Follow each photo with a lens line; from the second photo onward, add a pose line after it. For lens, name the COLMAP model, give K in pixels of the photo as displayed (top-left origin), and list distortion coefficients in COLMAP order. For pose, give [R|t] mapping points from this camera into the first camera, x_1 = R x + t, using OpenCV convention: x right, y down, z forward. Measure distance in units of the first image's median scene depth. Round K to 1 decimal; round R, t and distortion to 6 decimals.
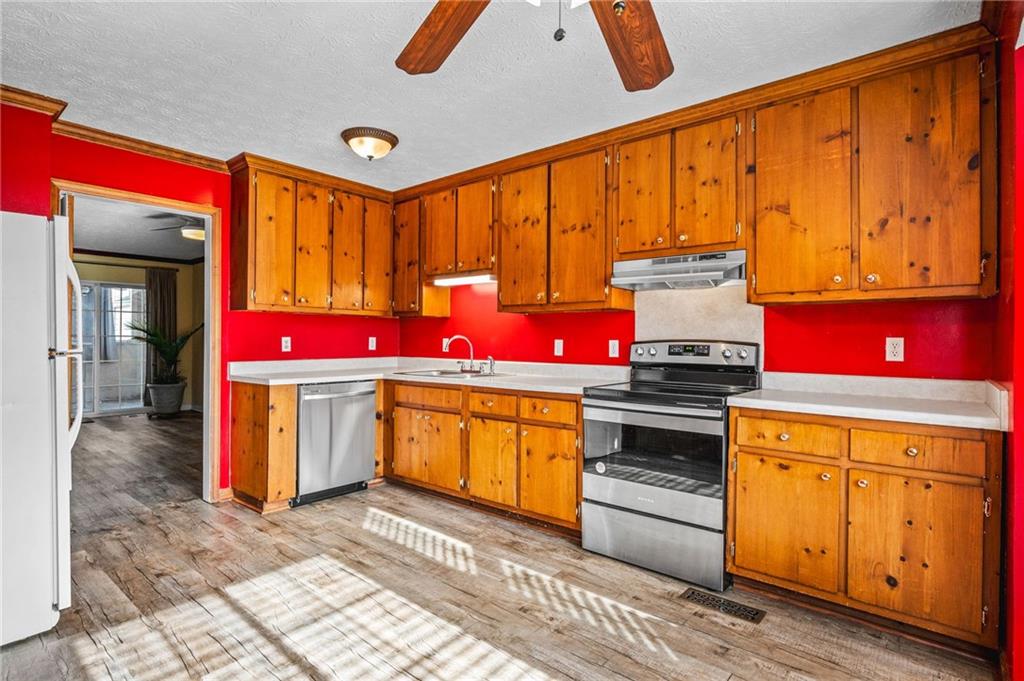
lens RADIAL K [[528.0, 0, 514.1], [0, 528.0, 344.5], [0, 0, 1]] dist [-0.000471, 0.000590]
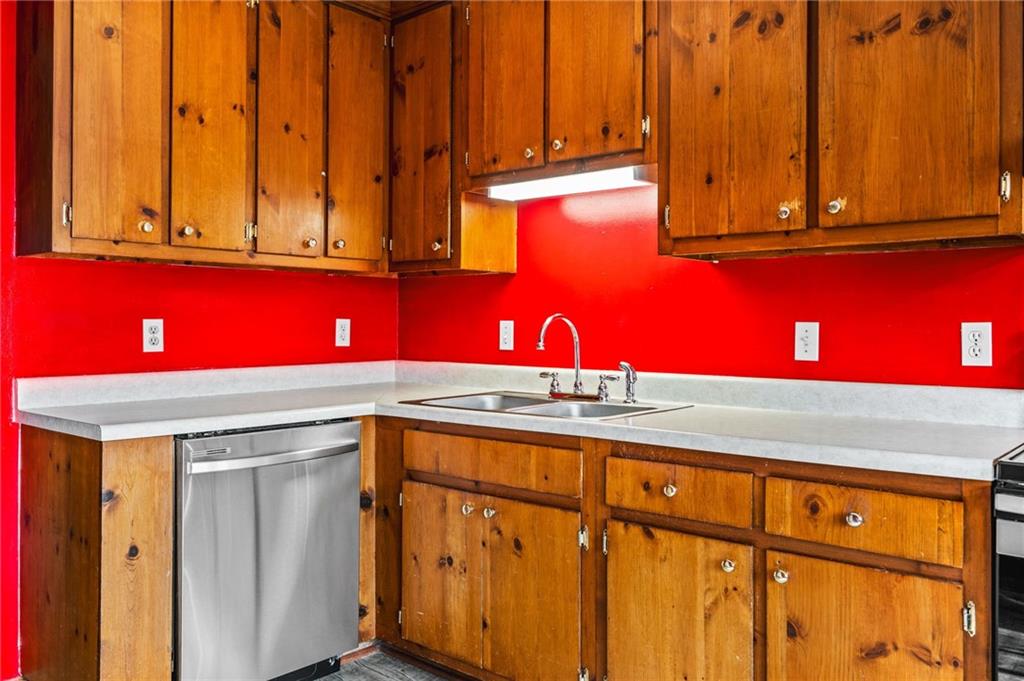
lens RADIAL K [[818.0, 0, 511.0], [0, 818.0, 333.8], [0, 0, 1]] dist [-0.010960, 0.015152]
pose [[0.999678, -0.004151, -0.025017, -0.129089], [0.004226, 0.999987, 0.002927, -0.002823], [0.025004, -0.003032, 0.999683, 0.360637]]
